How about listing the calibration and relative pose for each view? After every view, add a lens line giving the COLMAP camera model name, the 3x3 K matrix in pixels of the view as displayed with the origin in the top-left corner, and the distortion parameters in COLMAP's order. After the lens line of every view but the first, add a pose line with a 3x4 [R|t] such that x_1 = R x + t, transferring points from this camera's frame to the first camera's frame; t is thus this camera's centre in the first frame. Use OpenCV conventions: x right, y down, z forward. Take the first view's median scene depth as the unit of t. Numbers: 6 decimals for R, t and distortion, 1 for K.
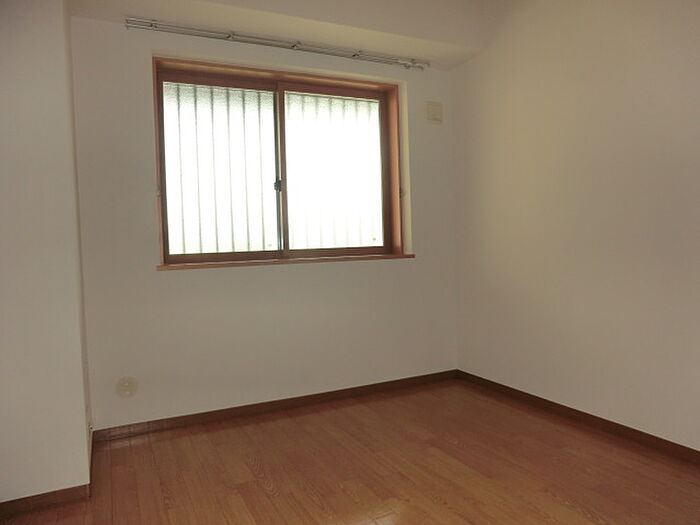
lens RADIAL K [[501.1, 0, 366.4], [0, 501.1, 268.7], [0, 0, 1]] dist [-0.047401, 0.032989]
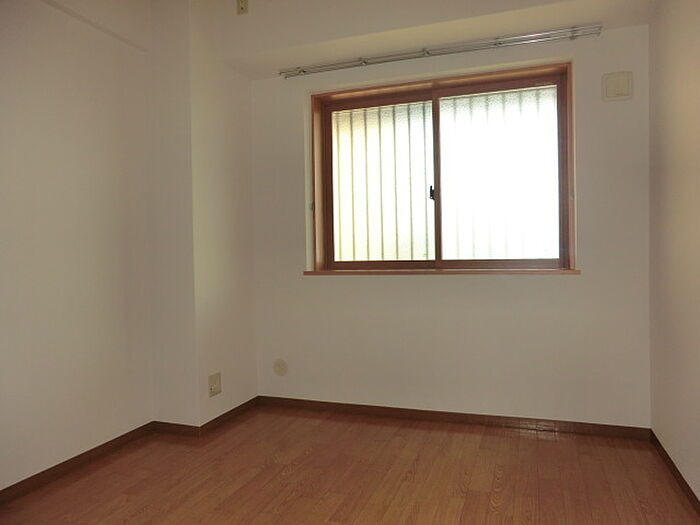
lens RADIAL K [[501.1, 0, 355.9], [0, 501.1, 272.8], [0, 0, 1]] dist [-0.047401, 0.032989]
pose [[0.706451, 0.046420, -0.706238, 0.426220], [-0.044173, 0.998793, 0.021463, -0.026920], [0.706382, 0.016034, 0.707649, 0.194221]]
